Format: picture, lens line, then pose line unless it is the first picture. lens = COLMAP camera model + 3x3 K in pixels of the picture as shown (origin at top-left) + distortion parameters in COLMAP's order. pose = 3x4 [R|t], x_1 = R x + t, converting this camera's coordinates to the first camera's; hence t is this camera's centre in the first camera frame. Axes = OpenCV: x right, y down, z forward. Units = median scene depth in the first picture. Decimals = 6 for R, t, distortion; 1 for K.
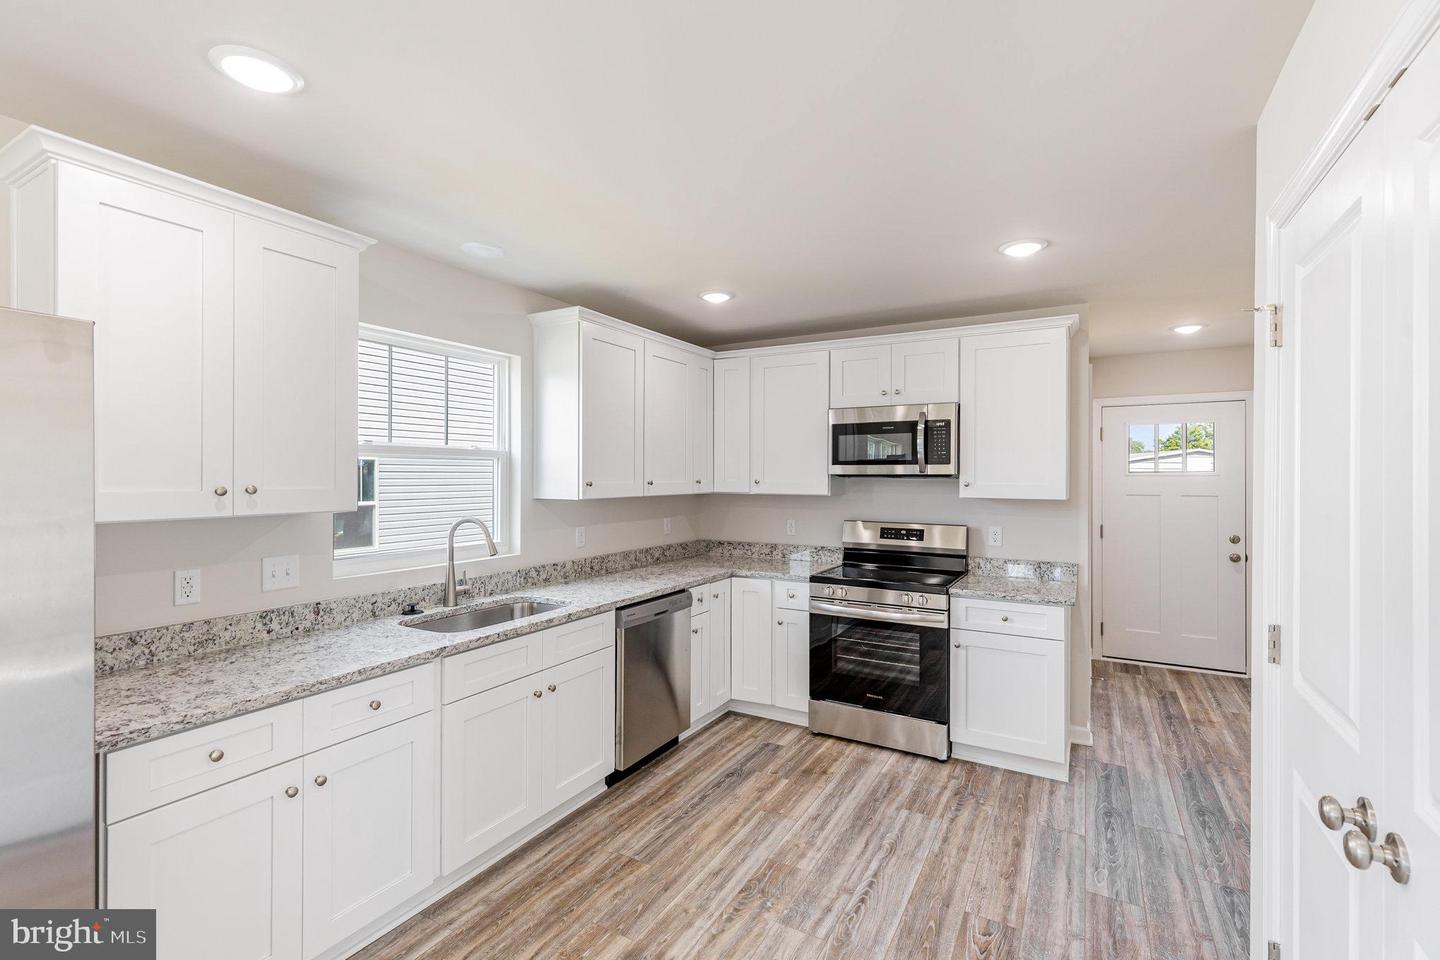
lens RADIAL K [[647.9, 0, 720.9], [0, 647.9, 474.3], [0, 0, 1]] dist [0.011492, -0.000471]
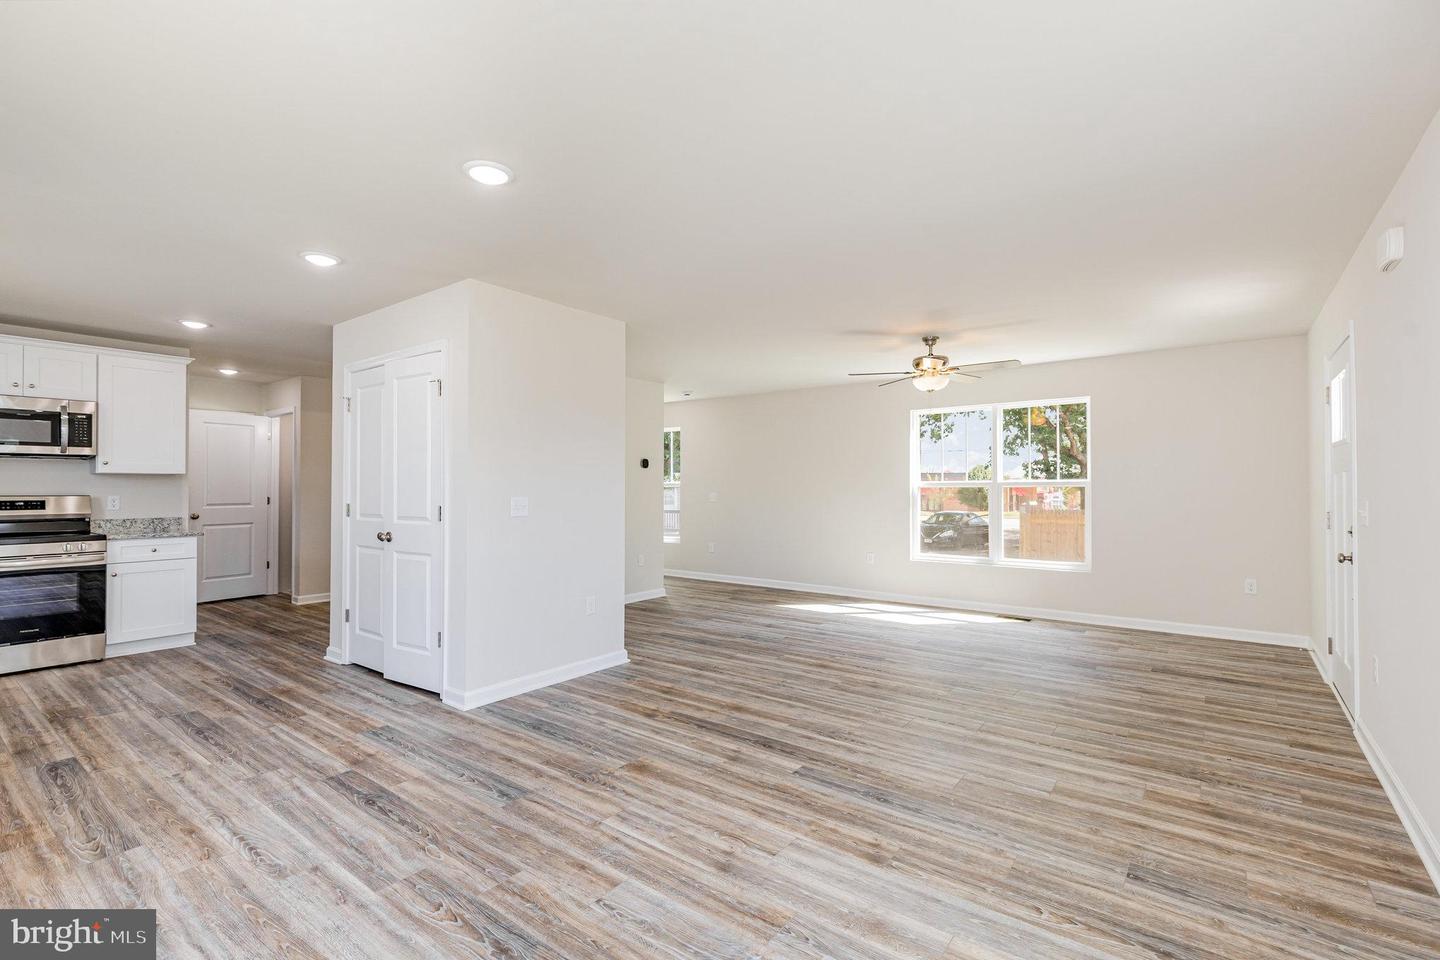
lens RADIAL K [[647.9, 0, 709.8], [0, 647.9, 480.6], [0, 0, 1]] dist [0.011492, -0.000471]
pose [[0.146645, 0.005834, 0.989172, -0.854658], [-0.000736, 0.999983, -0.005789, 0.064138], [-0.989189, 0.000121, 0.146647, -0.494922]]
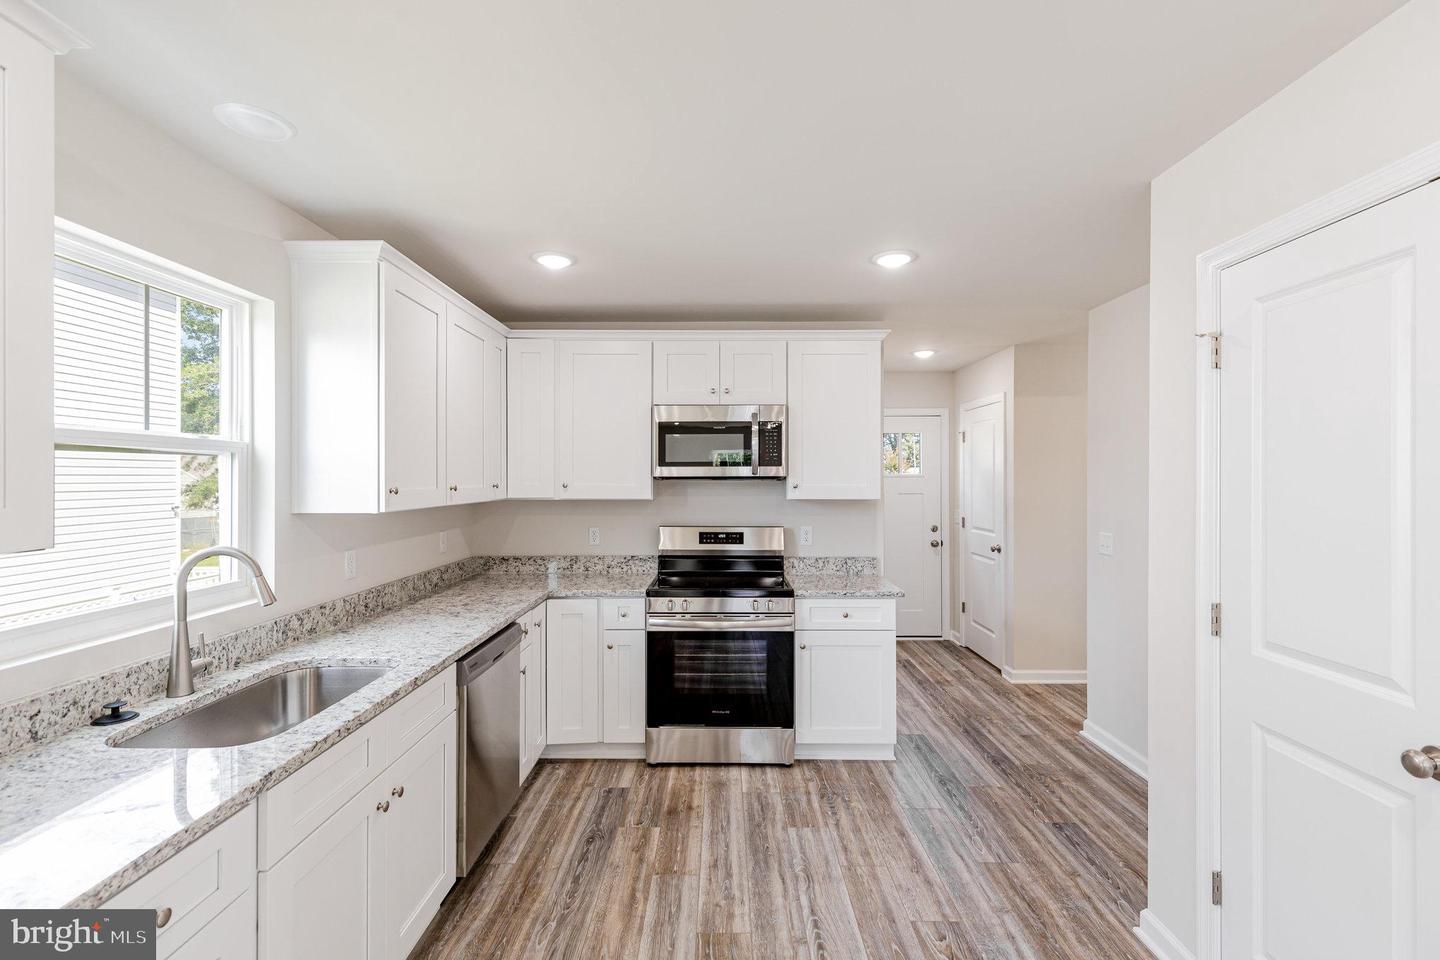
lens RADIAL K [[647.9, 0, 720.0], [0, 647.9, 476.8], [0, 0, 1]] dist [0.011492, -0.000471]
pose [[0.872040, -0.002400, 0.489429, -0.235001], [0.001861, 0.999997, 0.001588, -0.001090], [-0.489432, -0.000474, 0.872041, 0.187546]]
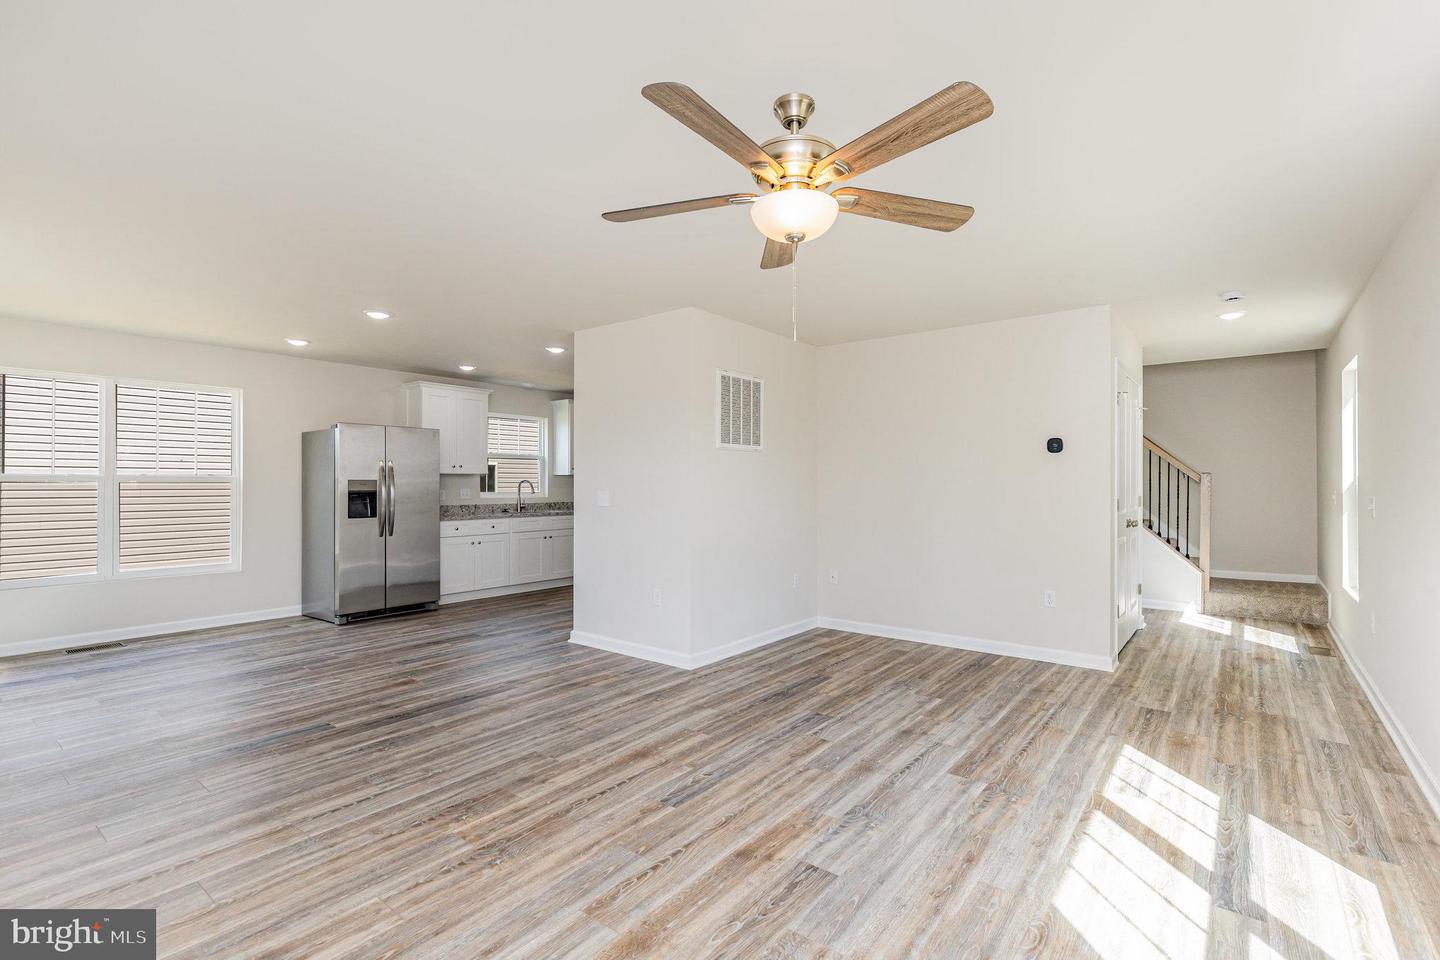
lens RADIAL K [[647.9, 0, 732.9], [0, 647.9, 482.9], [0, 0, 1]] dist [0.011492, -0.000471]
pose [[0.990090, -0.006449, -0.140283, 0.751181], [0.006690, 0.999977, 0.001244, 0.069480], [0.140272, -0.002170, 0.990111, -1.382488]]
